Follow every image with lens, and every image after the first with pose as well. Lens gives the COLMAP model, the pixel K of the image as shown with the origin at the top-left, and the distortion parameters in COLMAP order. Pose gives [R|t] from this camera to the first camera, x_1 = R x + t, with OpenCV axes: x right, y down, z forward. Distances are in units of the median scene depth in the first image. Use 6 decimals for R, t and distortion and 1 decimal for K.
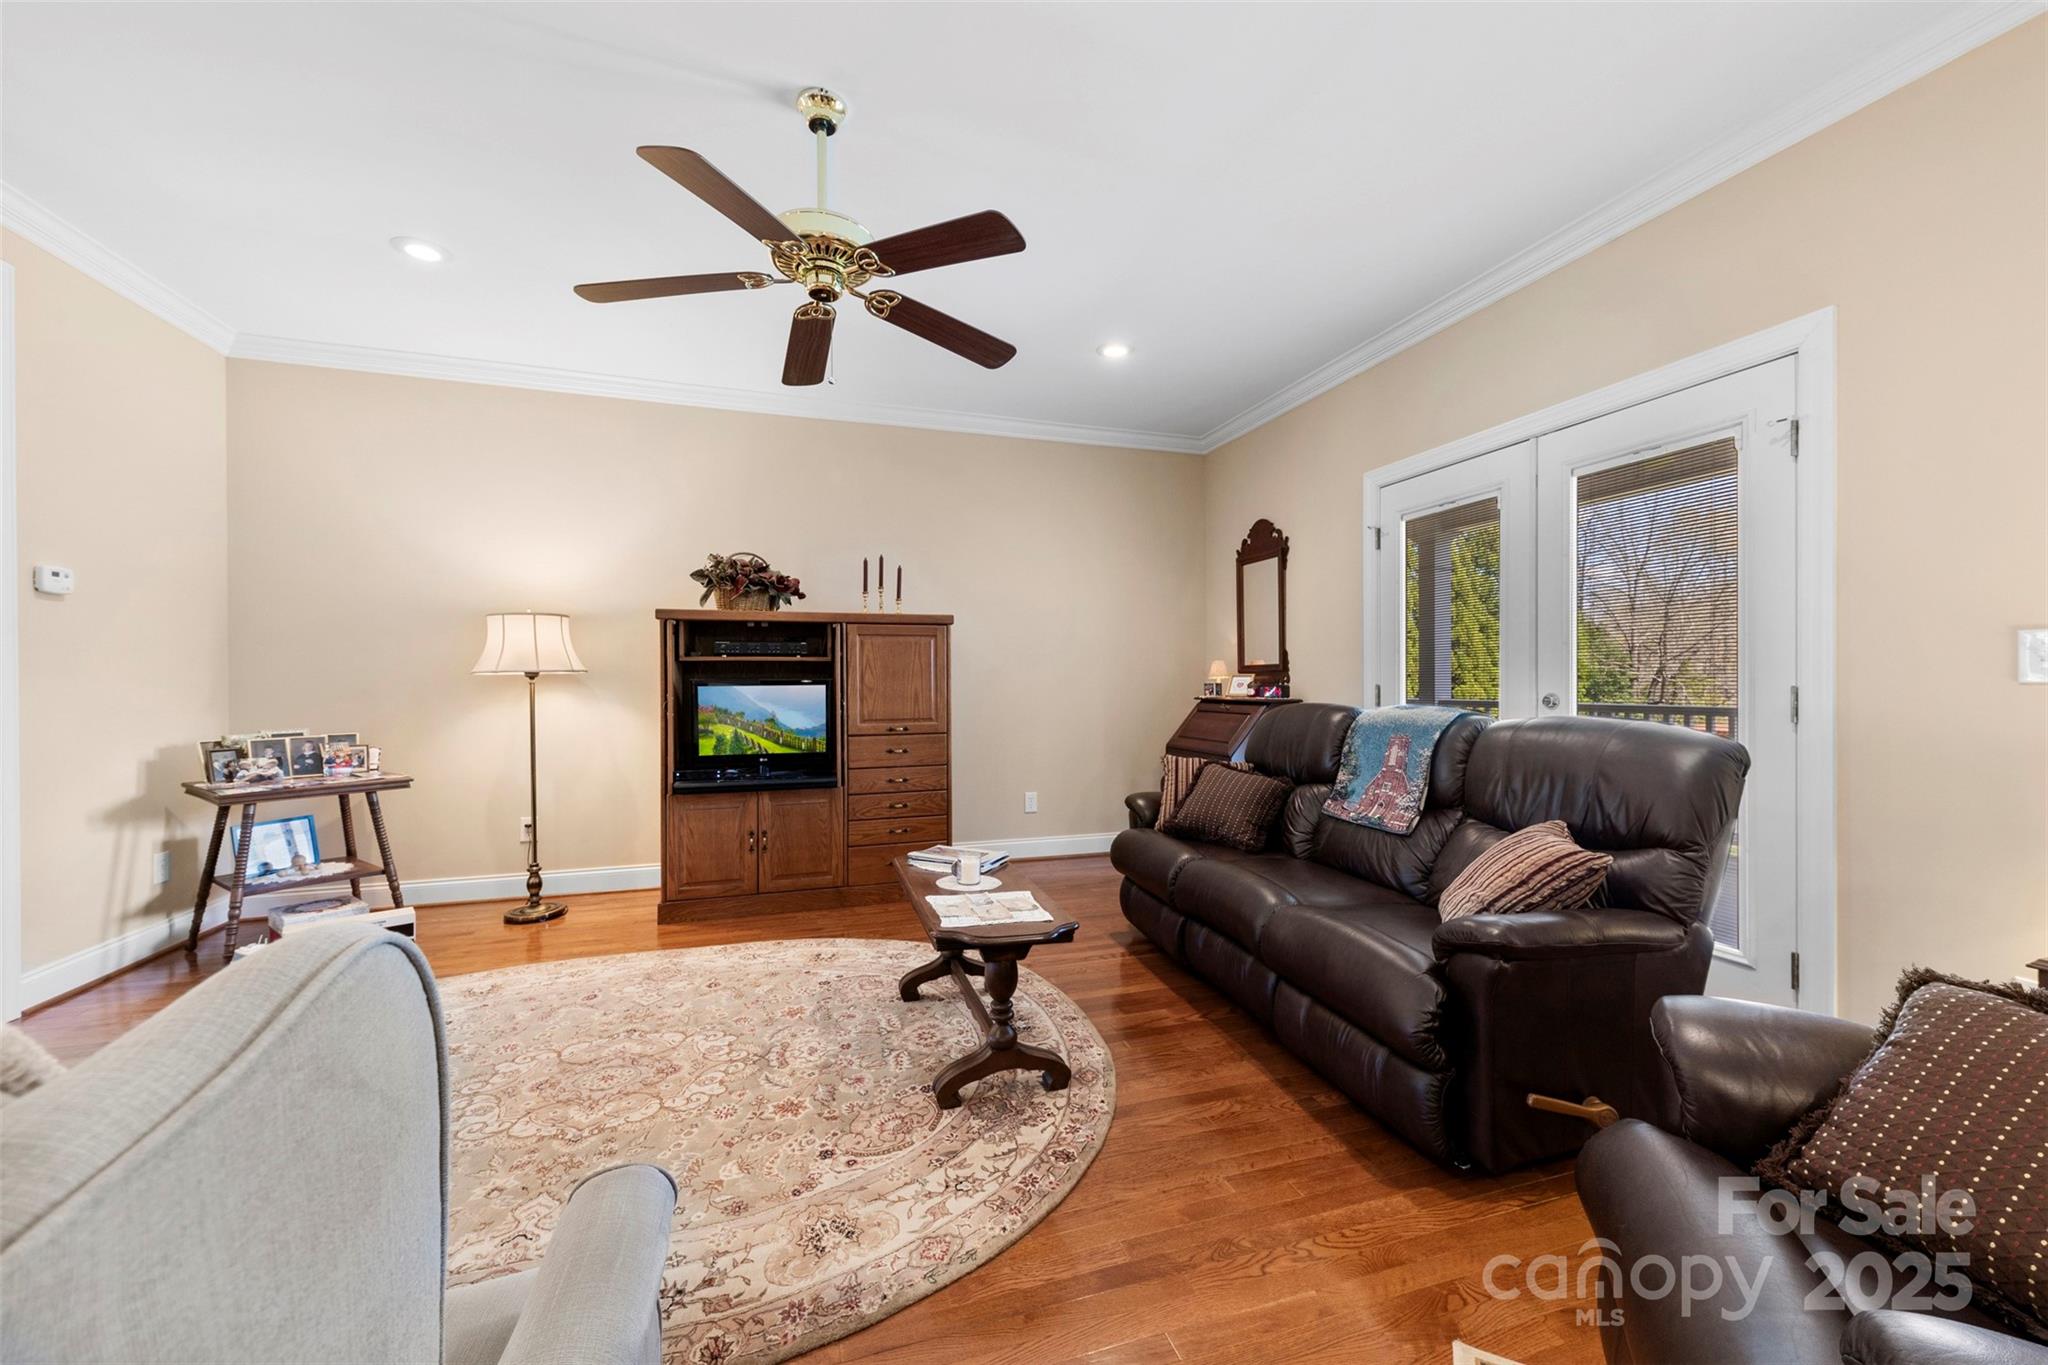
lens RADIAL K [[791.9, 0, 1030.0], [0, 791.9, 680.6], [0, 0, 1]] dist [0.014261, -0.000899]
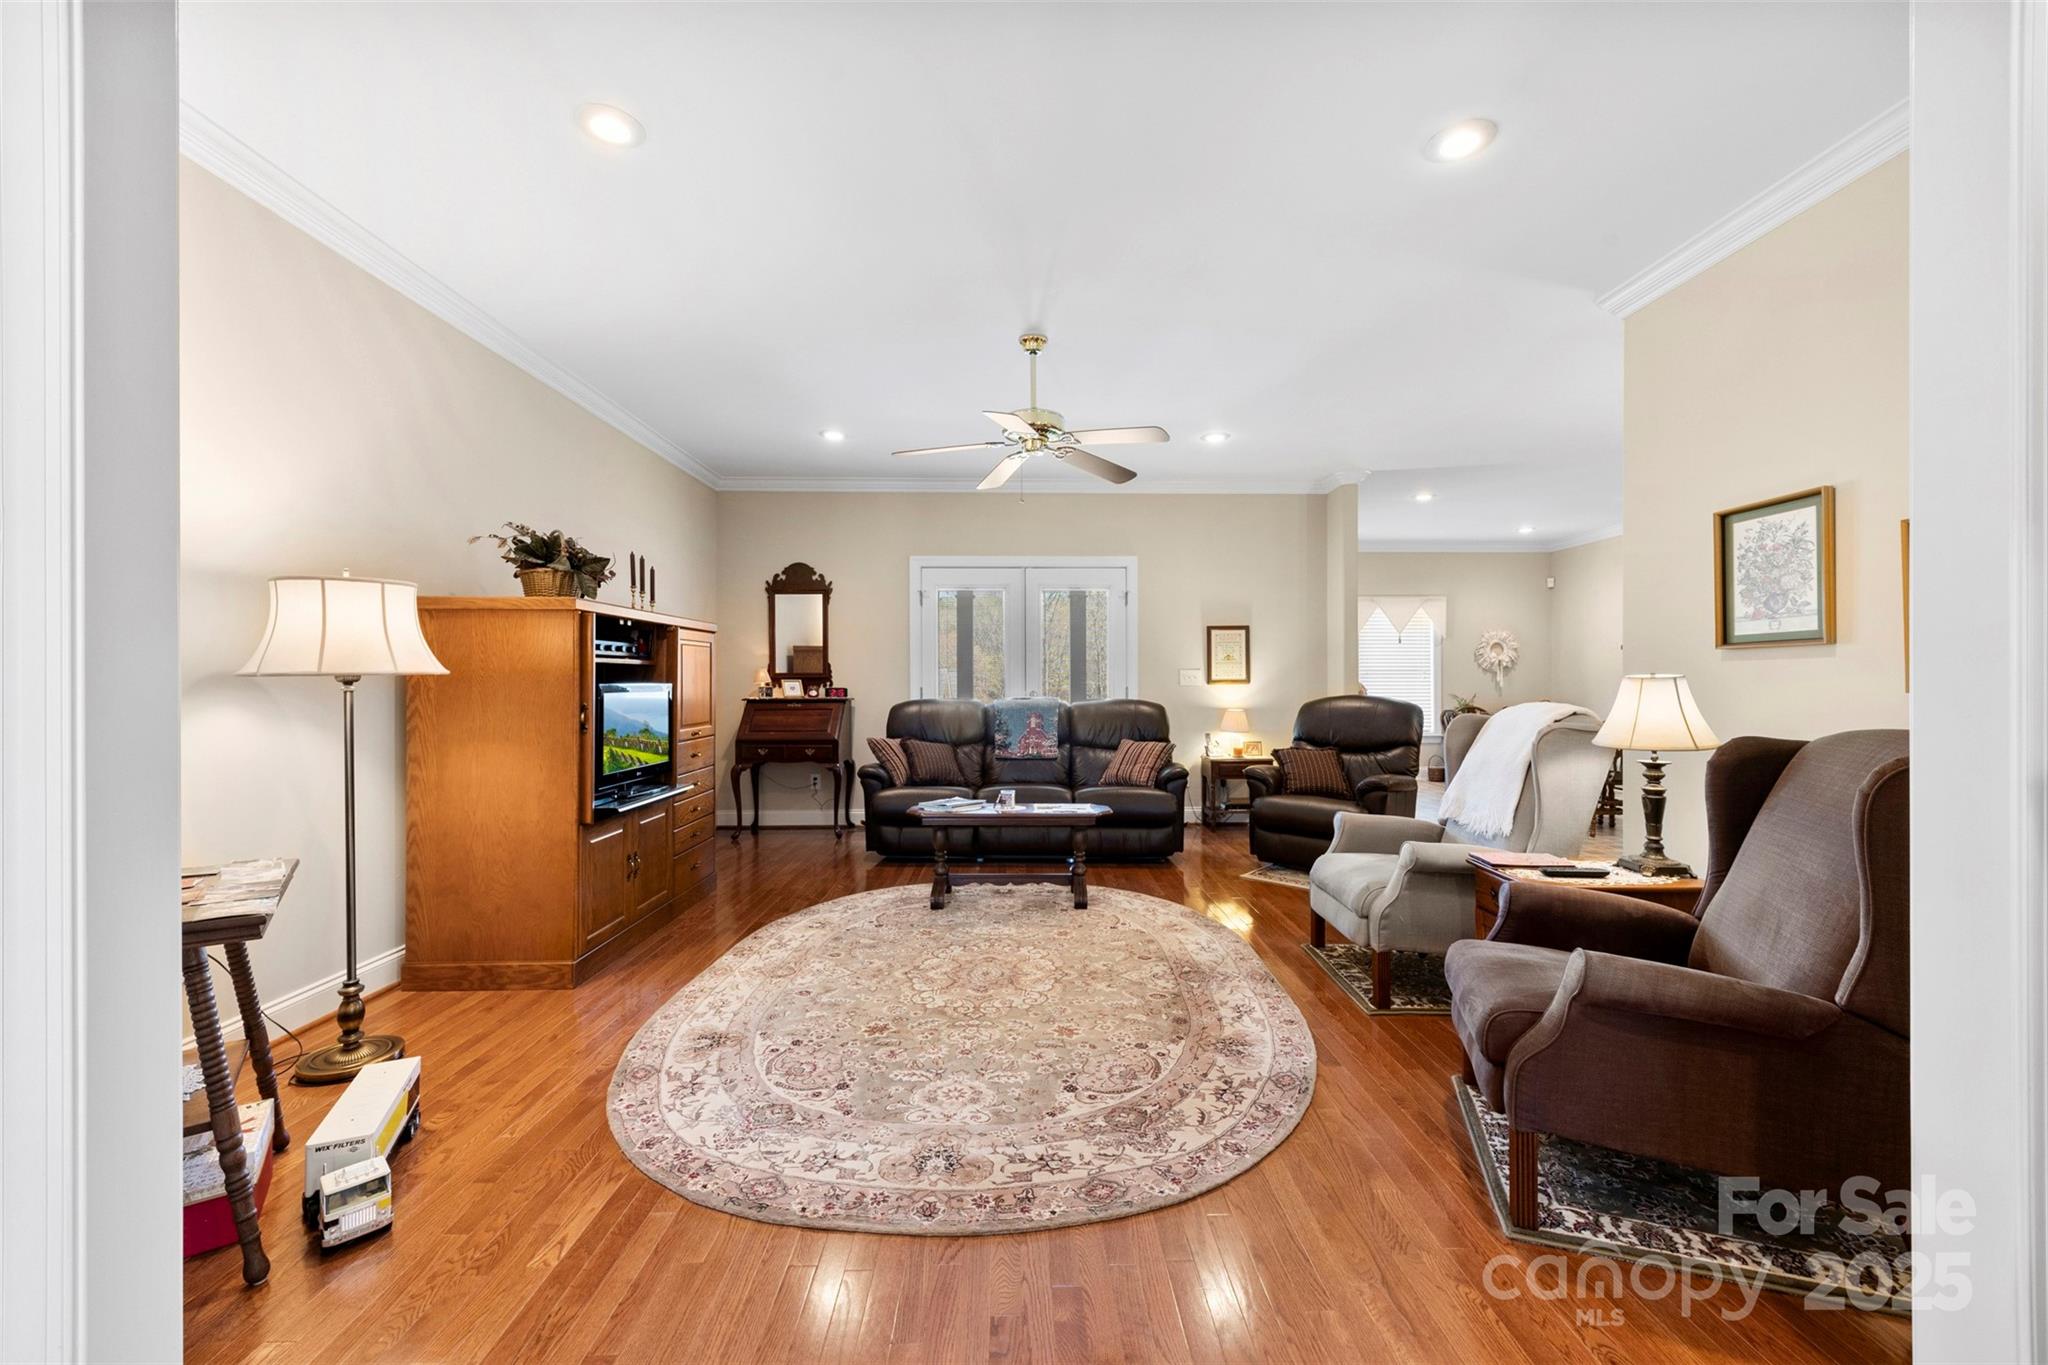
lens RADIAL K [[791.9, 0, 1037.4], [0, 791.9, 676.7], [0, 0, 1]] dist [0.014261, -0.000899]
pose [[0.287819, 0.007351, 0.957657, -1.368162], [-0.000598, 0.999972, -0.007497, -0.005785], [-0.957685, 0.001585, 0.287816, 0.385896]]
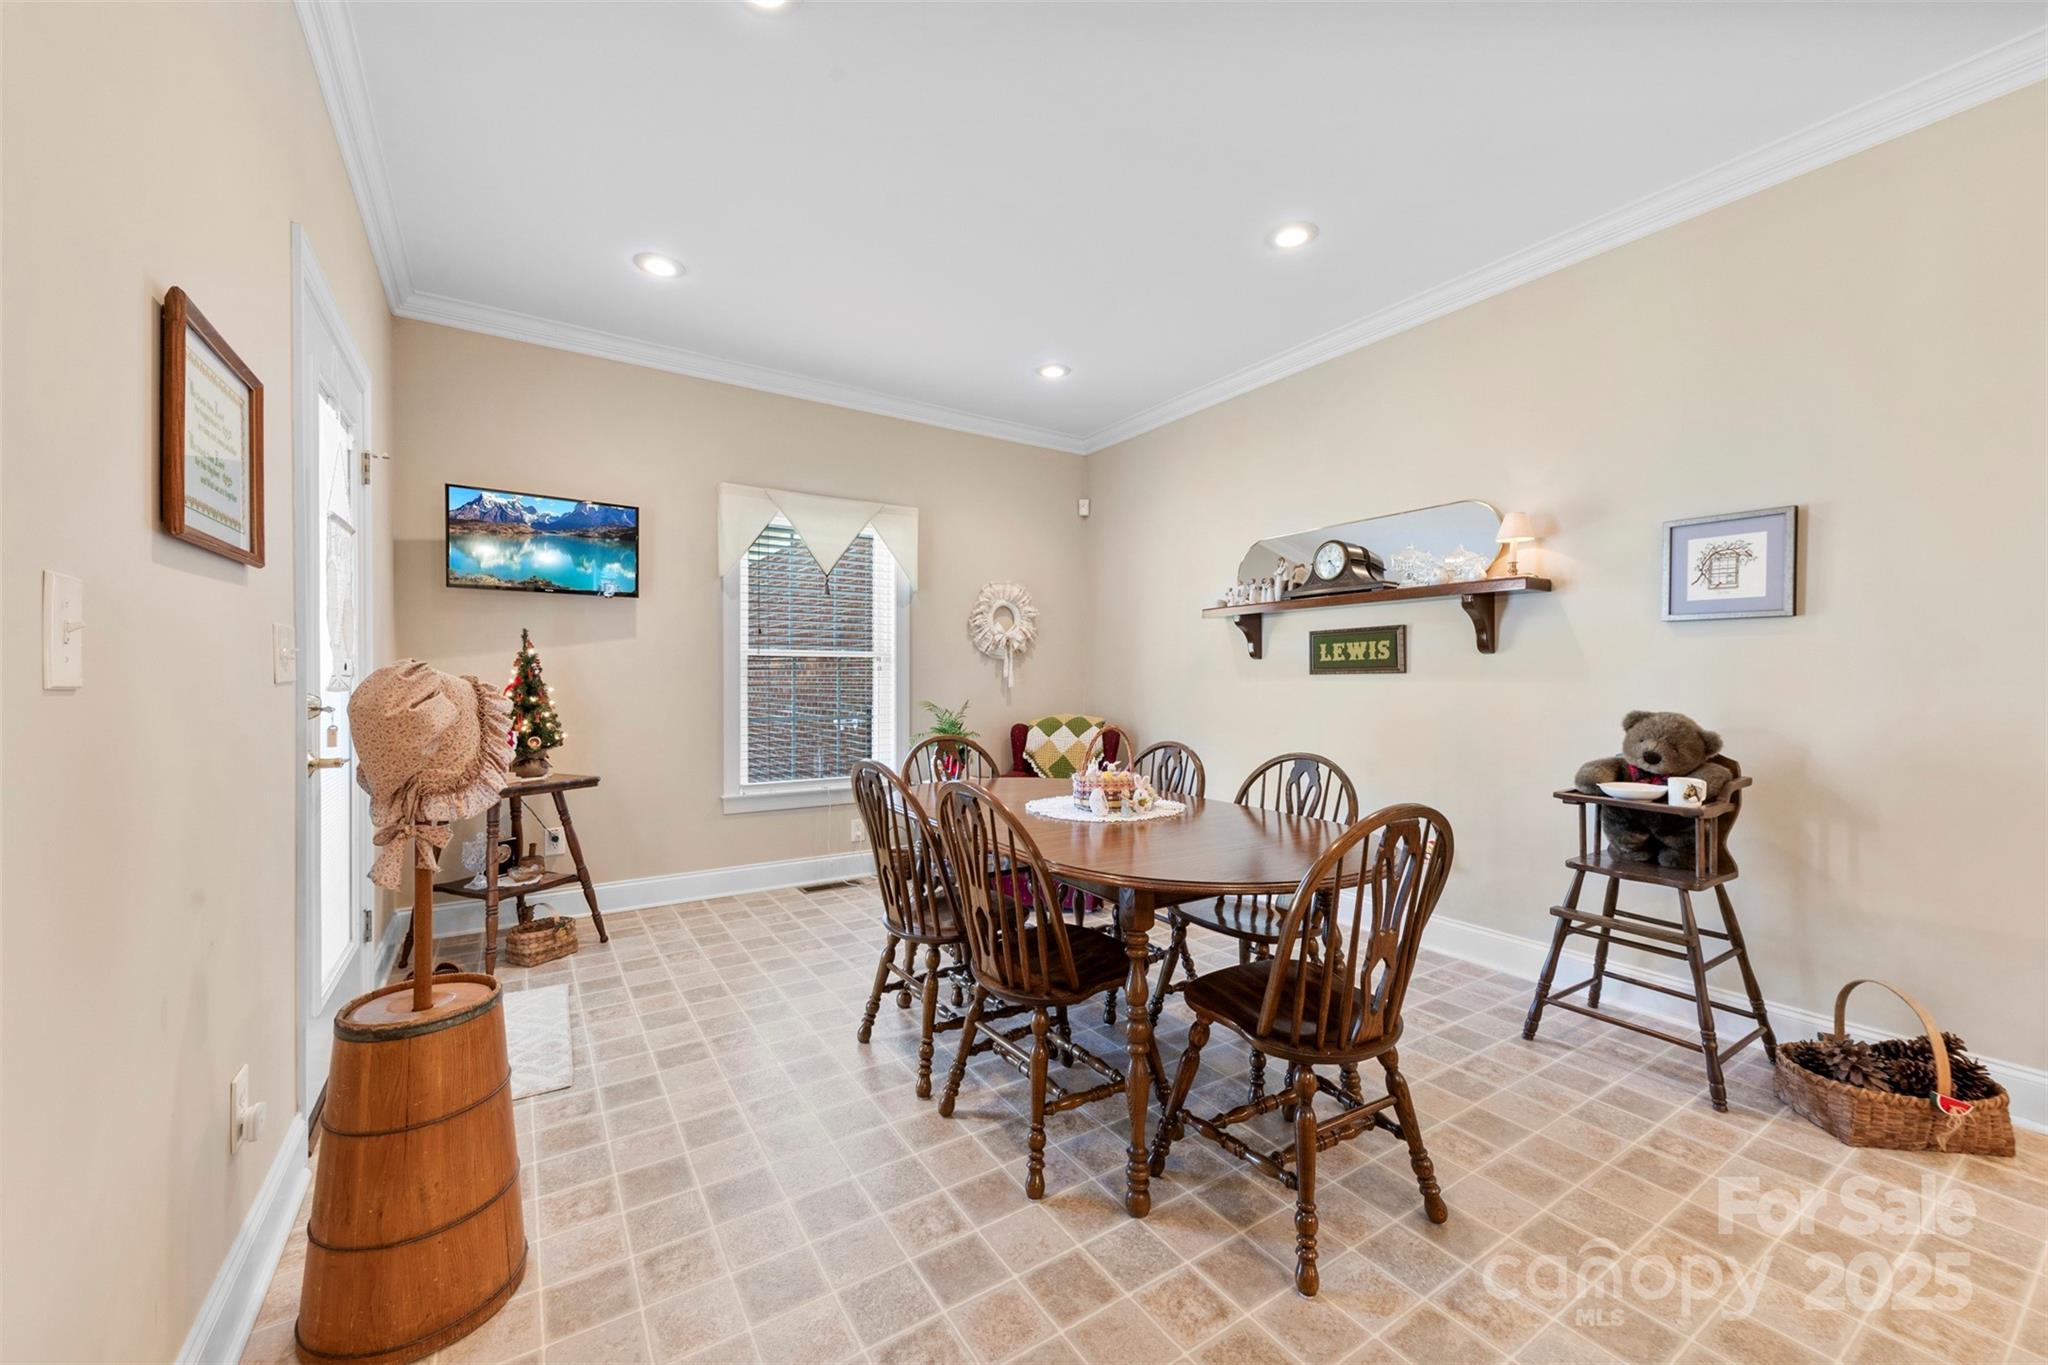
lens RADIAL K [[791.9, 0, 1032.8], [0, 791.9, 698.9], [0, 0, 1]] dist [0.014261, -0.000899]
pose [[-0.269873, -0.025520, 0.962558, 0.497409], [-0.006532, 0.999674, 0.024673, -0.007394], [-0.962874, 0.000371, -0.269951, -0.046837]]
